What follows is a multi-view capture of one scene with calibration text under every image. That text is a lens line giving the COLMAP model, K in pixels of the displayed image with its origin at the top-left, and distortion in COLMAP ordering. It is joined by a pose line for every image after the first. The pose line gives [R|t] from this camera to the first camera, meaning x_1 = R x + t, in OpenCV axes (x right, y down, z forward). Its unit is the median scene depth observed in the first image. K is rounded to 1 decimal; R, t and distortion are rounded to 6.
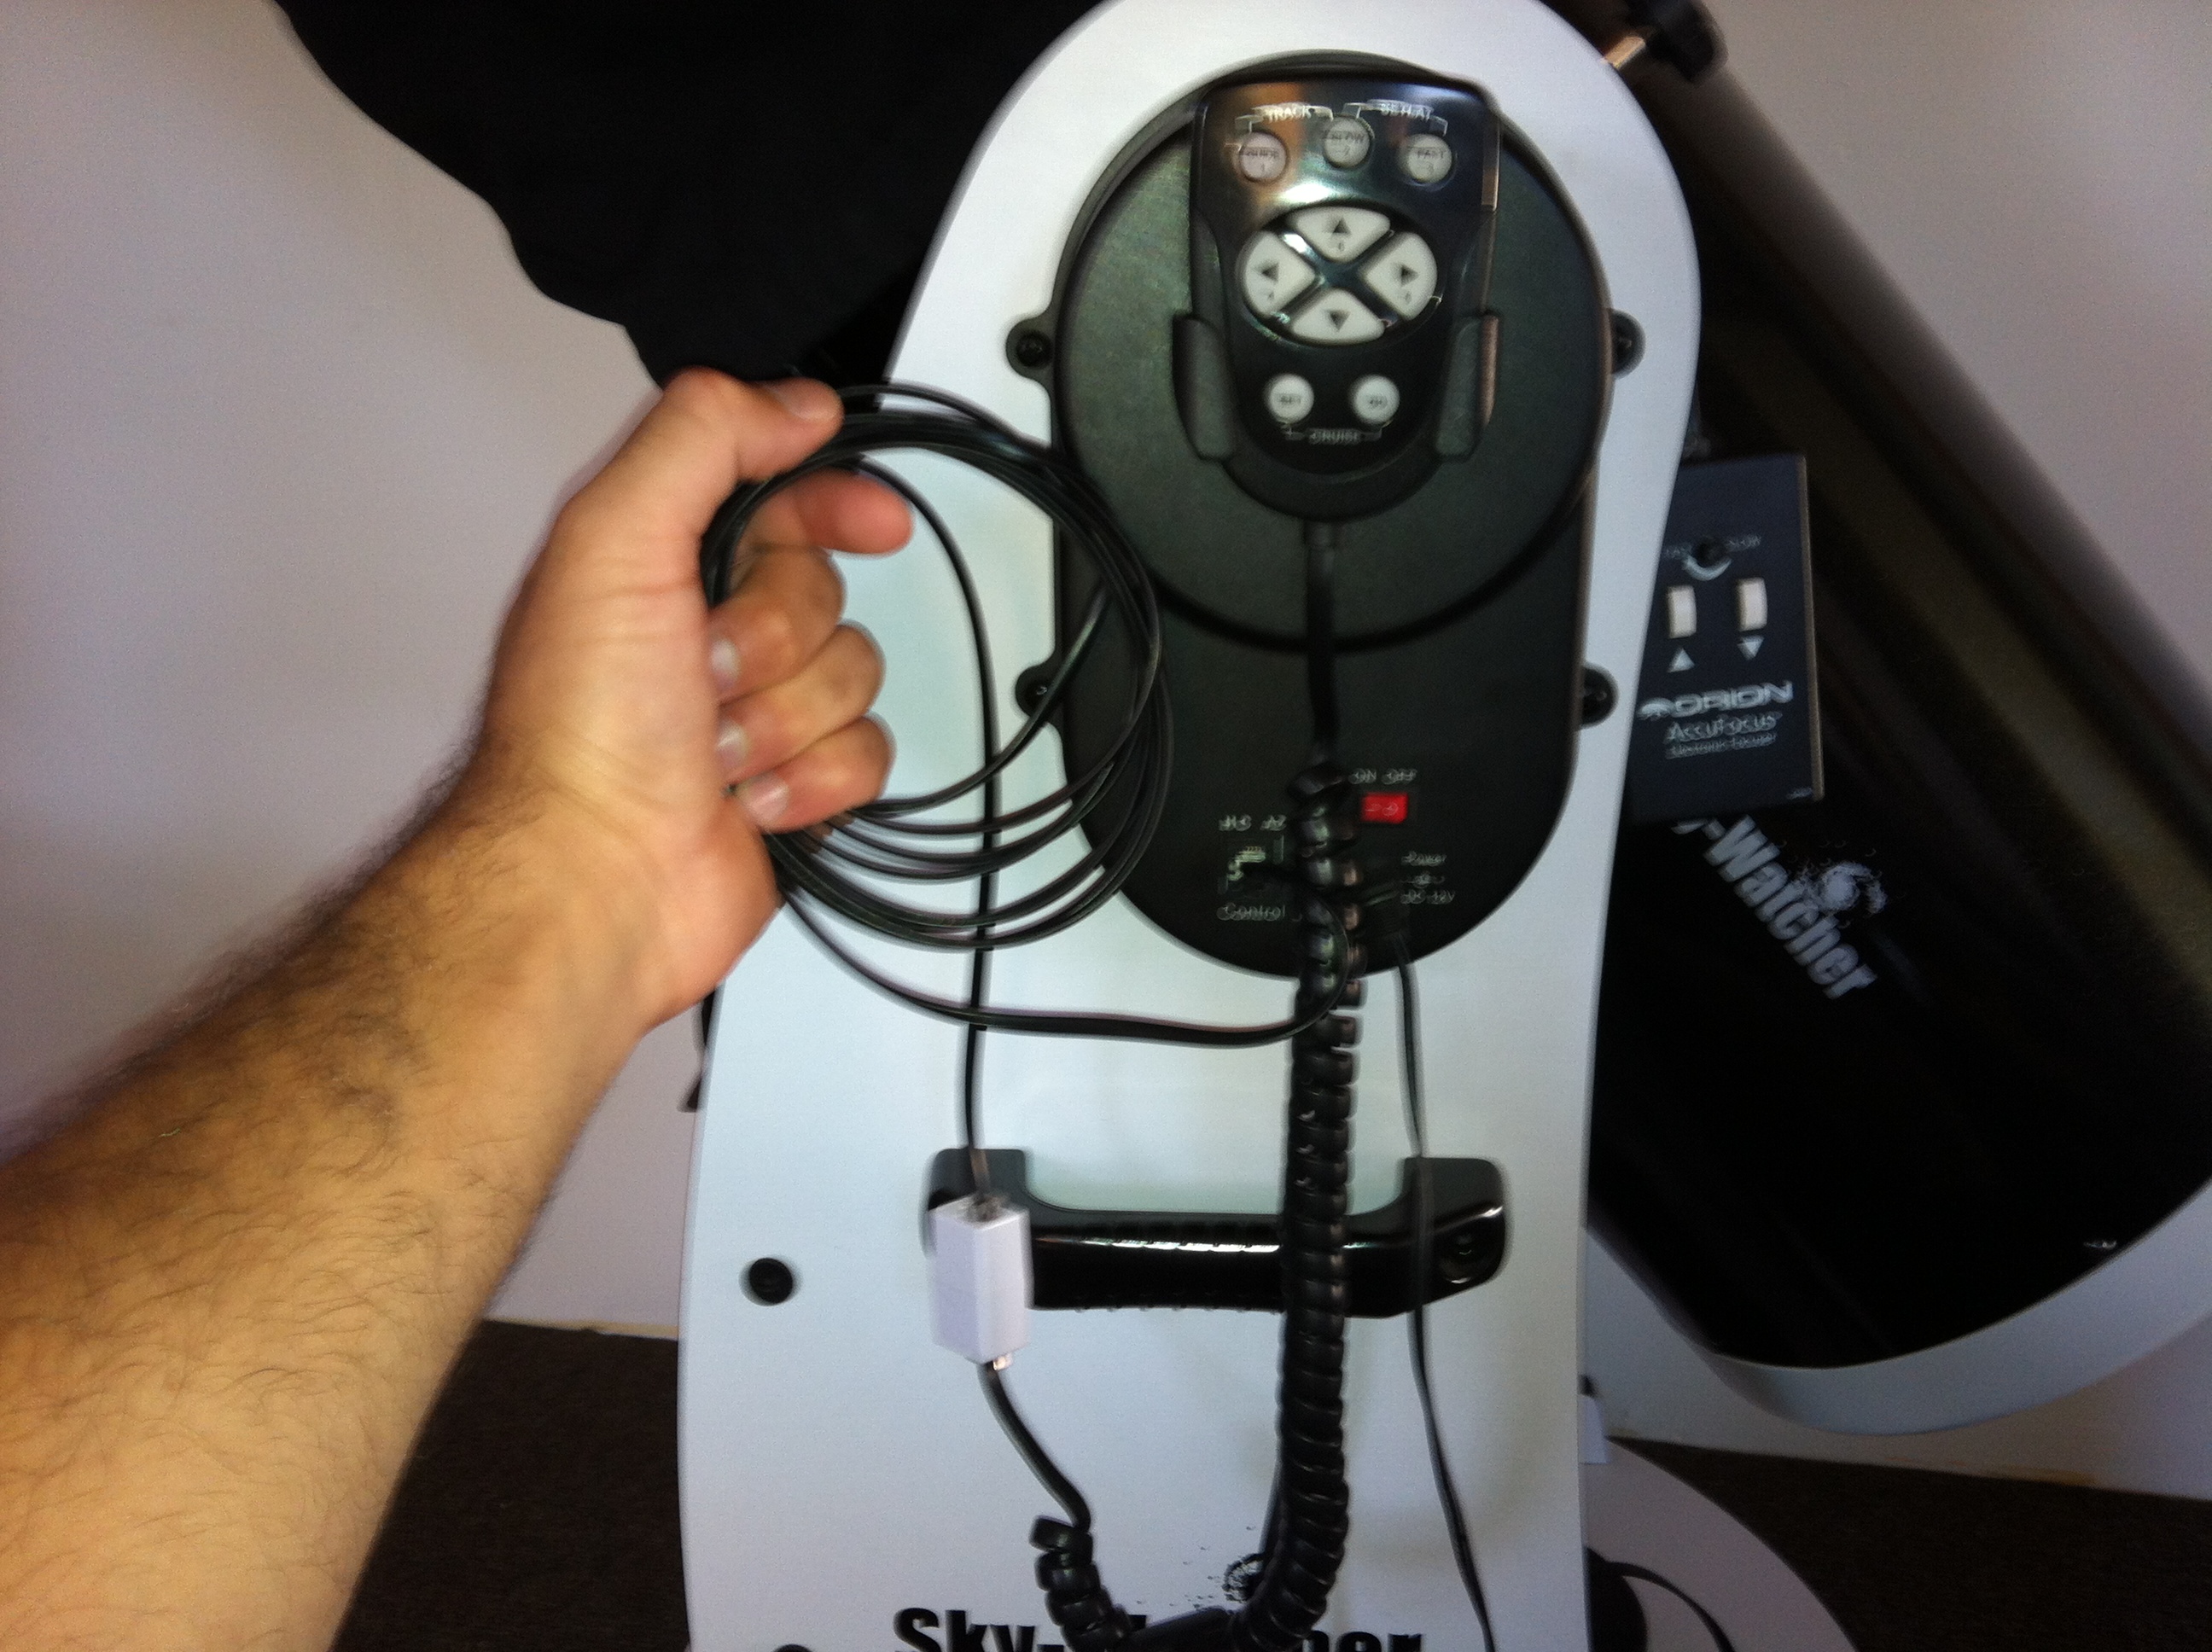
lens RADIAL K [[2079.8, 0, 1106.0], [0, 2079.8, 826.0], [0, 0, 1]] dist [0.082857, -0.190496]
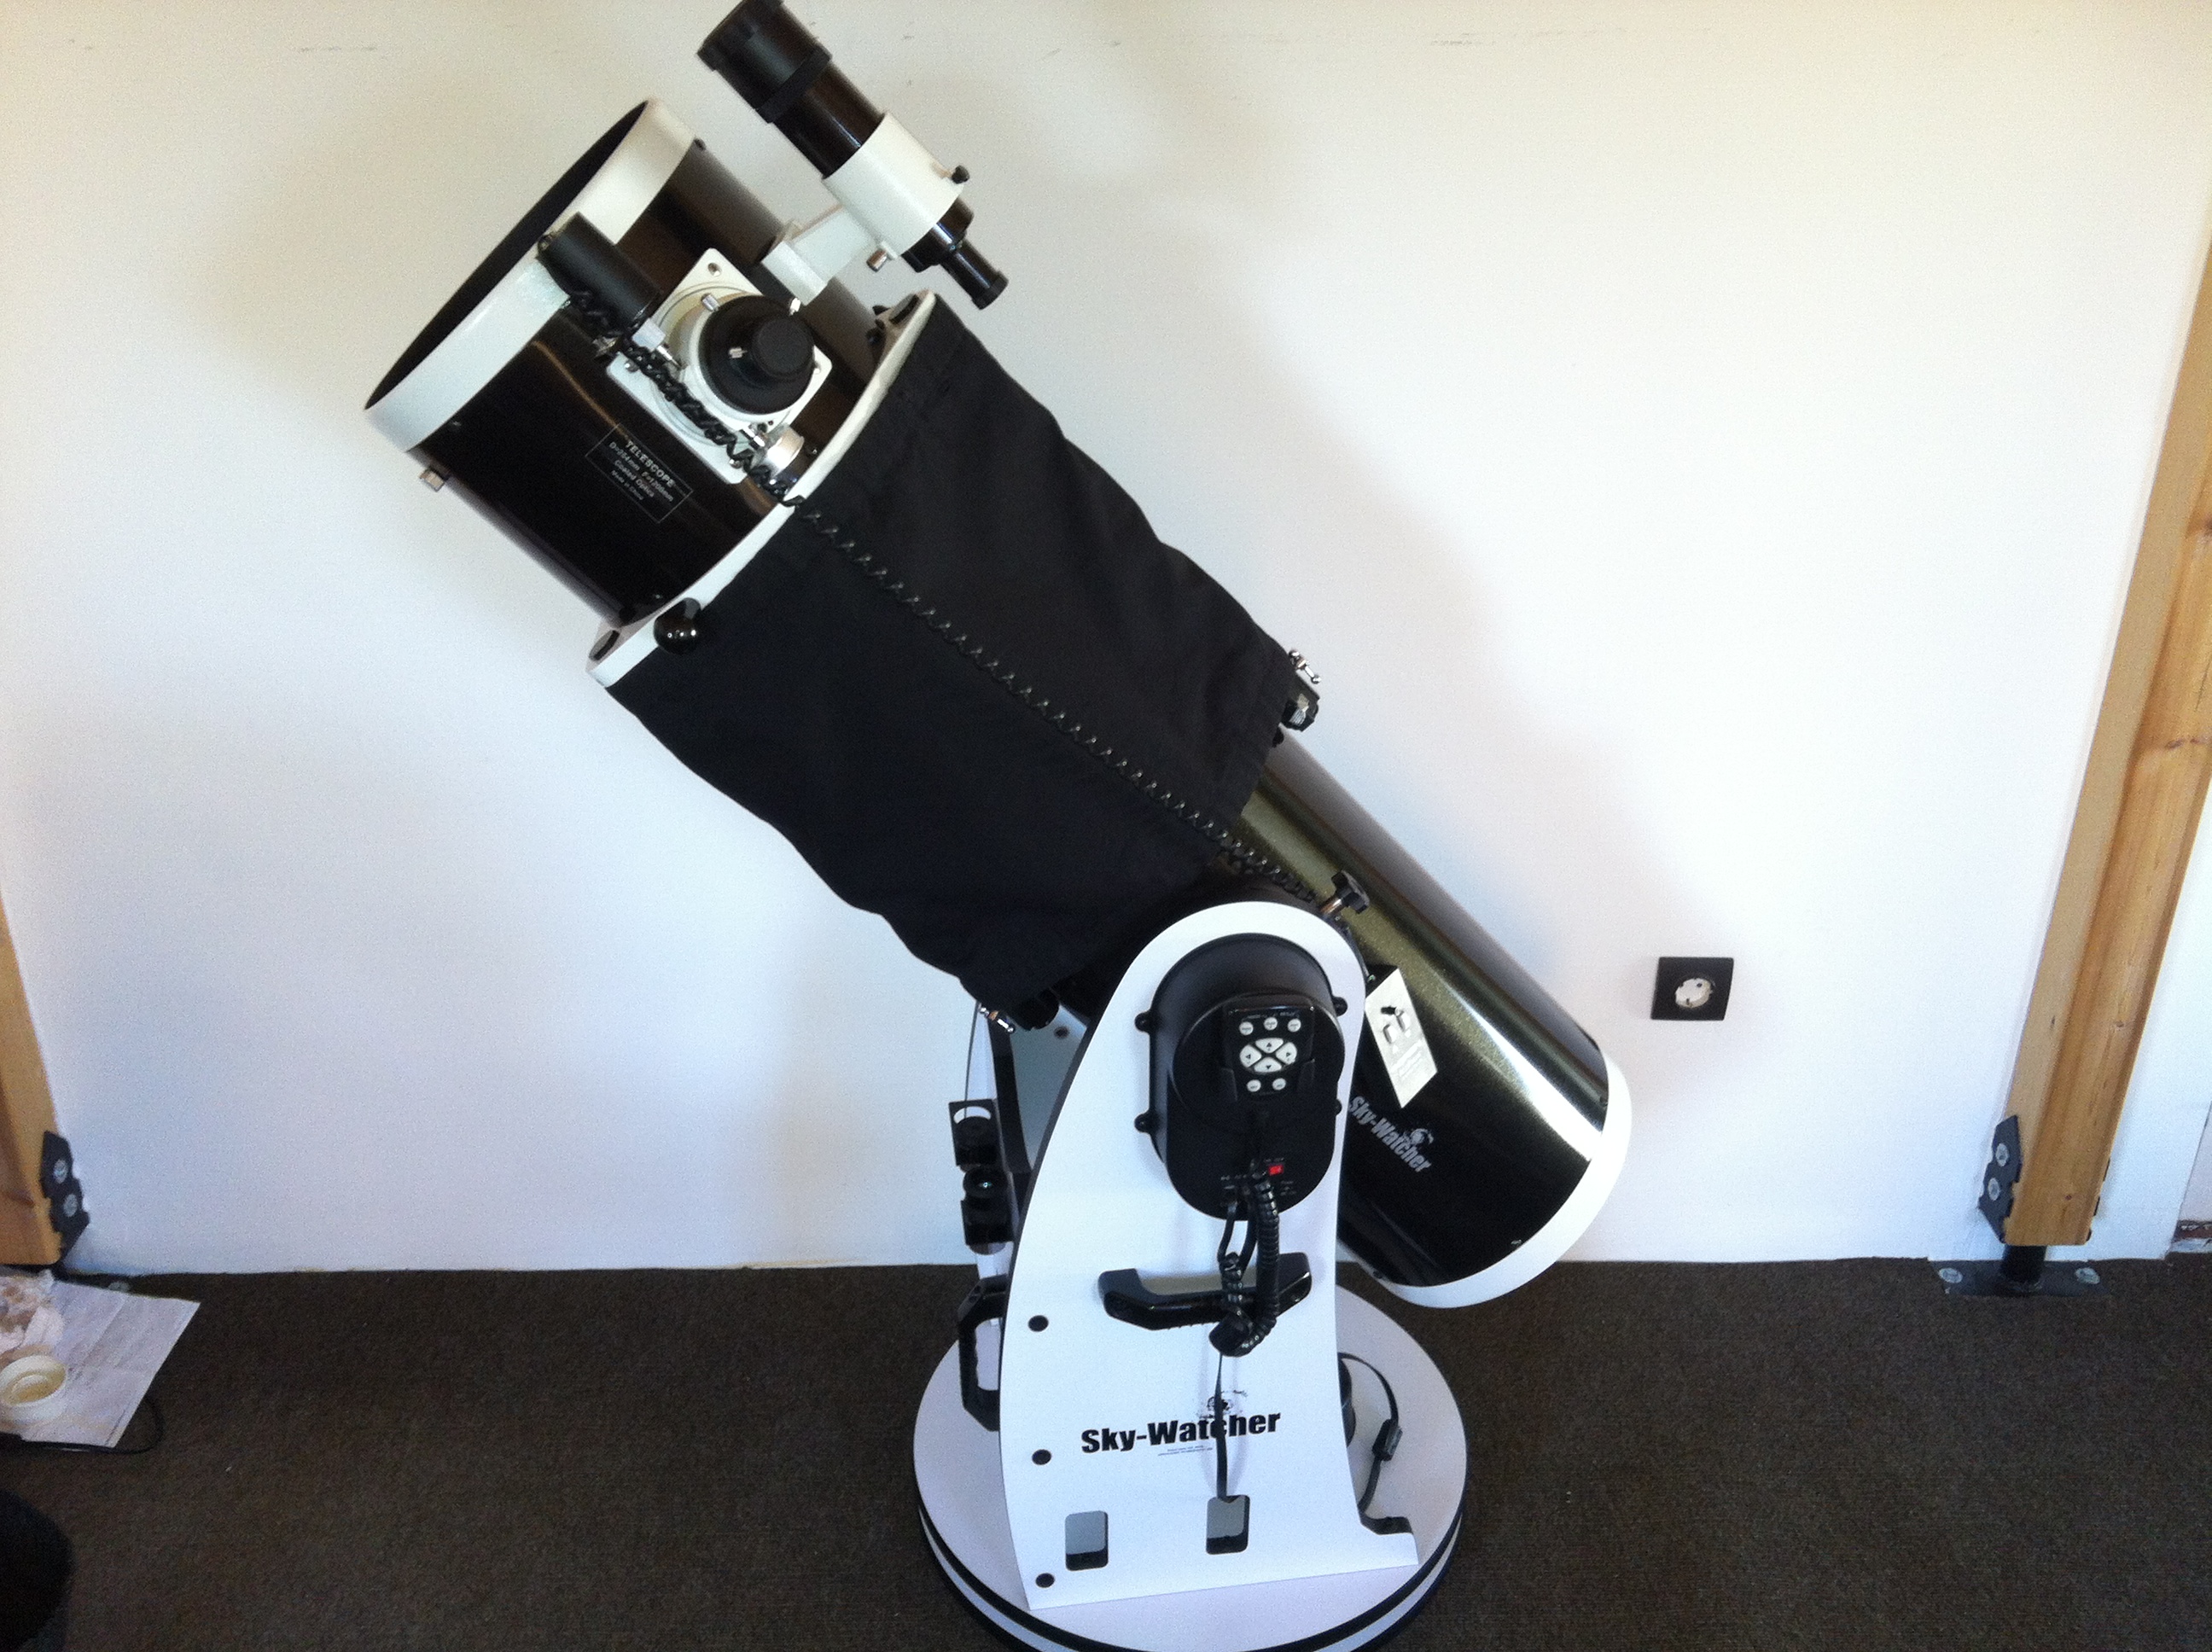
lens RADIAL K [[2079.8, 0, 1106.0], [0, 2079.8, 826.0], [0, 0, 1]] dist [0.082857, -0.190496]
pose [[0.980093, -0.087640, 0.178149, -0.499514], [0.060756, 0.986645, 0.151131, -0.807877], [-0.189015, -0.137299, 0.972328, -1.518996]]
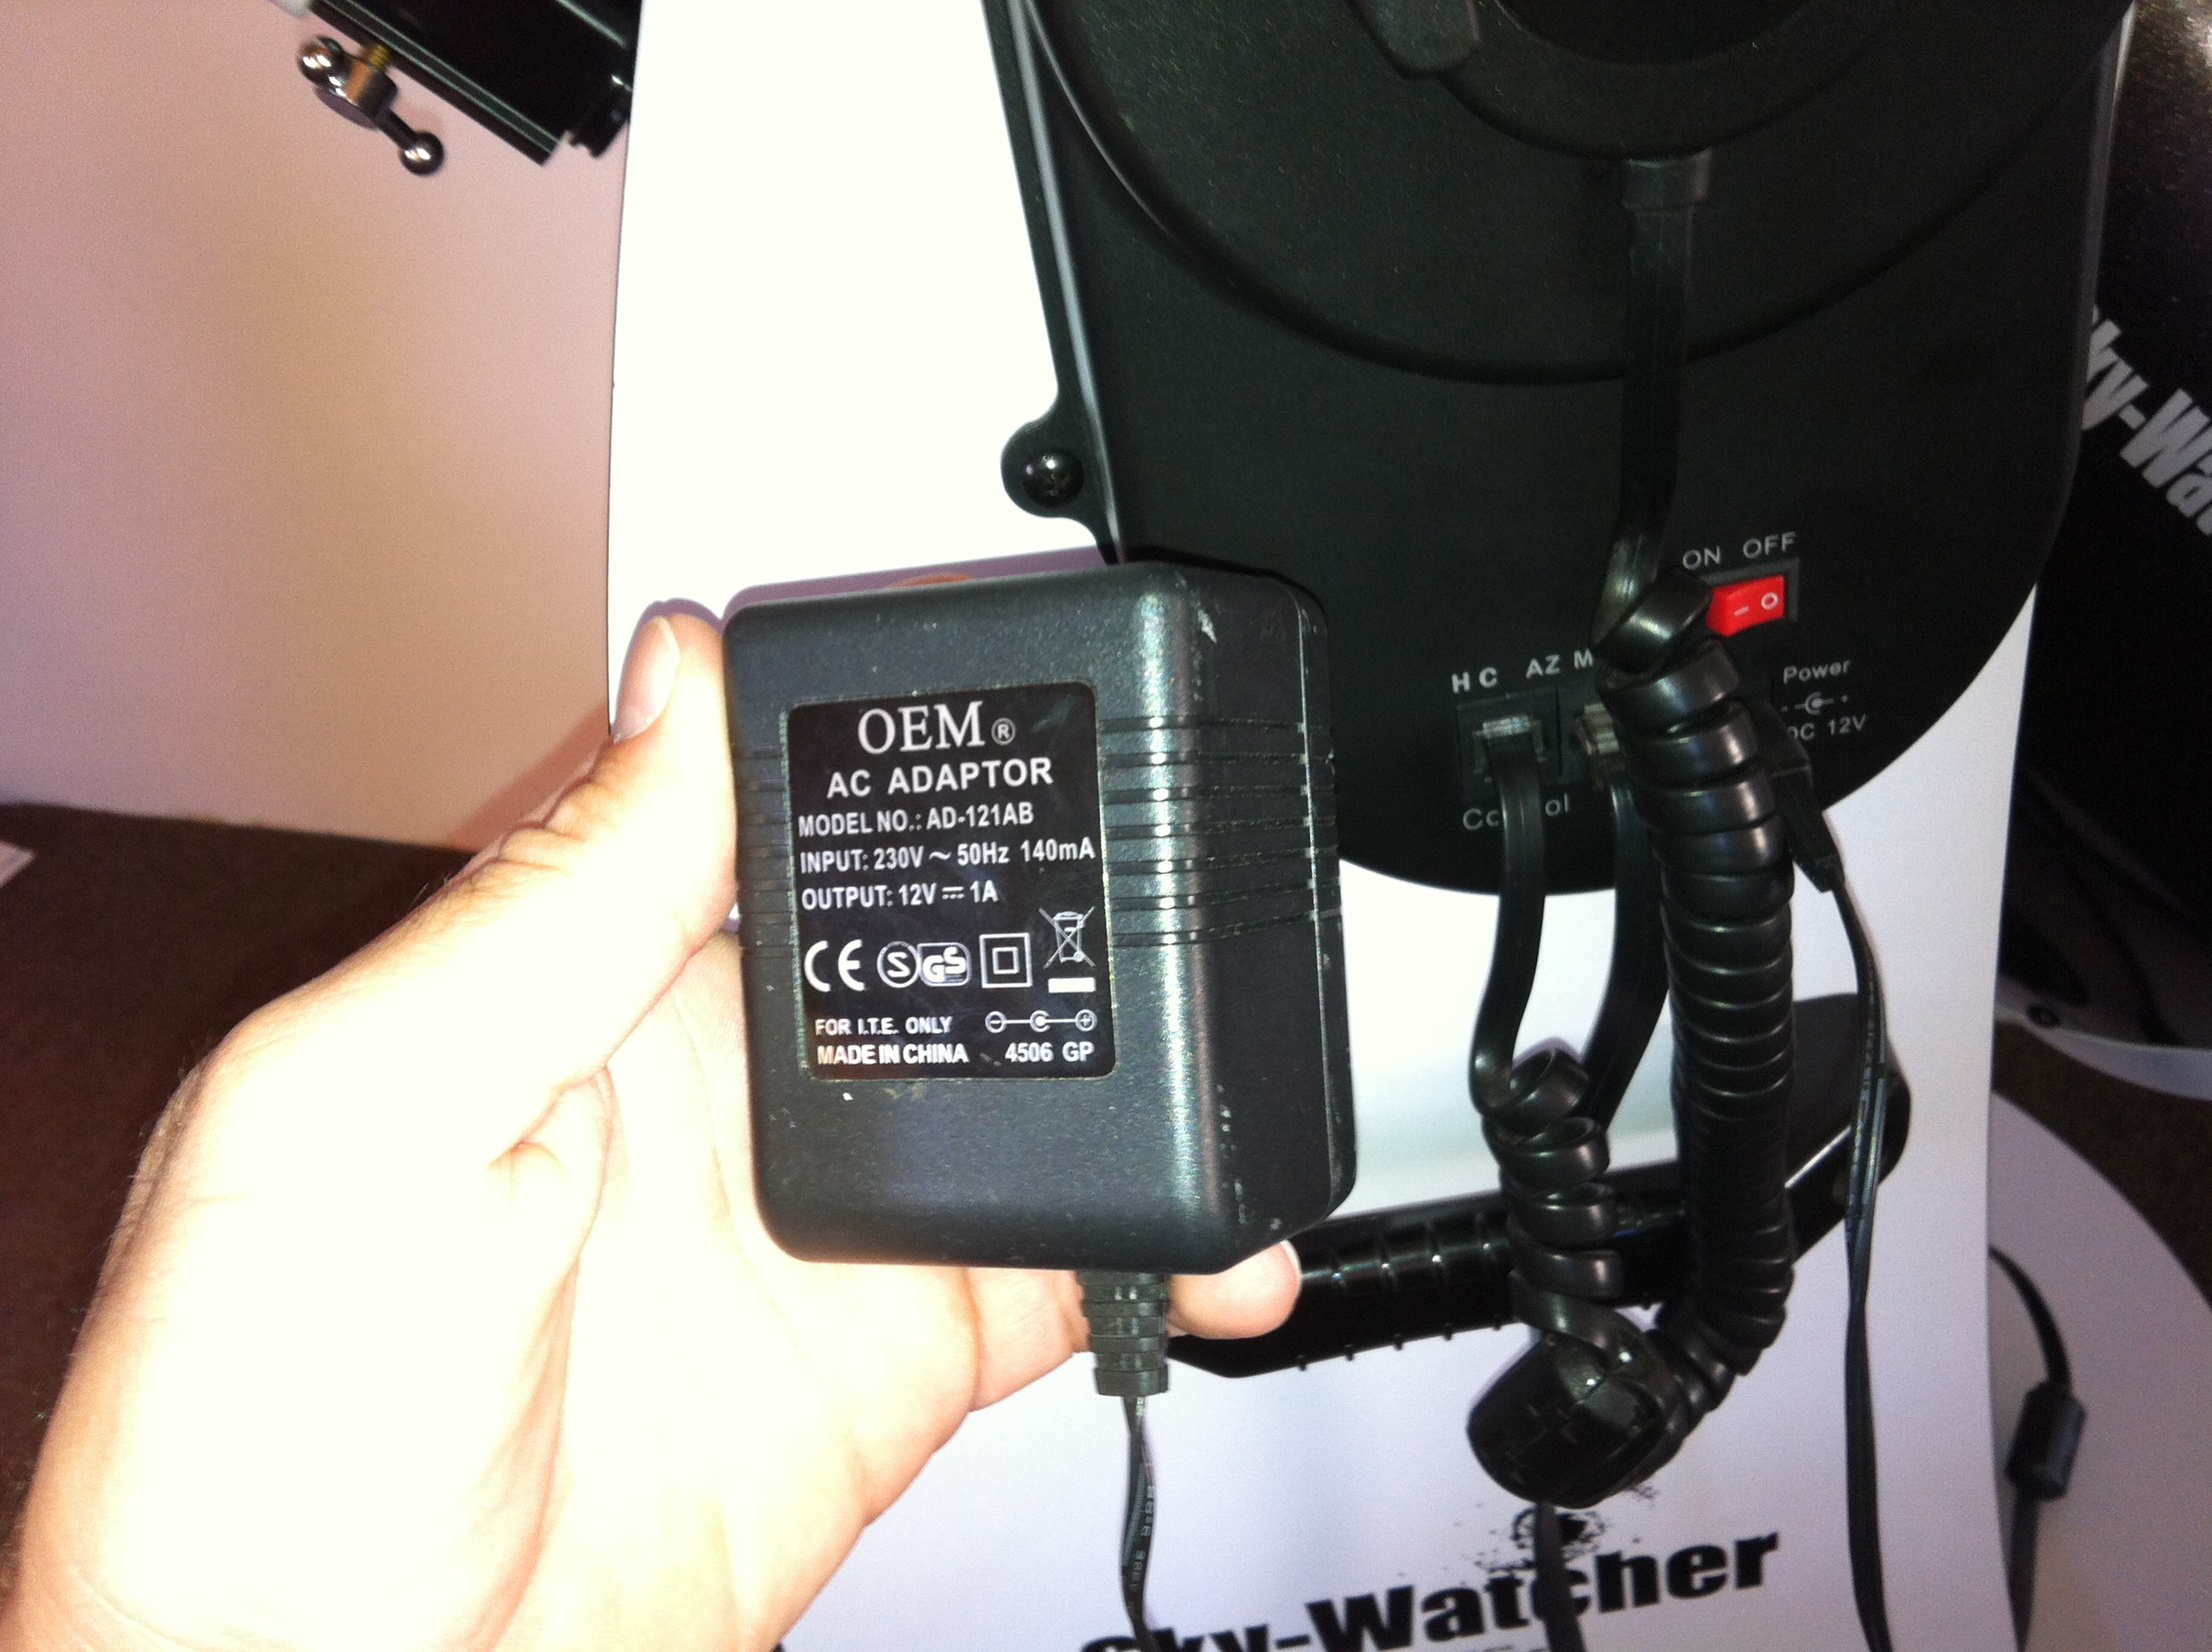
lens RADIAL K [[2079.8, 0, 1106.0], [0, 2079.8, 826.0], [0, 0, 1]] dist [0.082857, -0.190496]
pose [[0.978686, -0.205138, 0.009639, -0.041334], [0.194393, 0.940517, 0.278639, -0.116425], [-0.066225, -0.270826, 0.960348, 0.382353]]
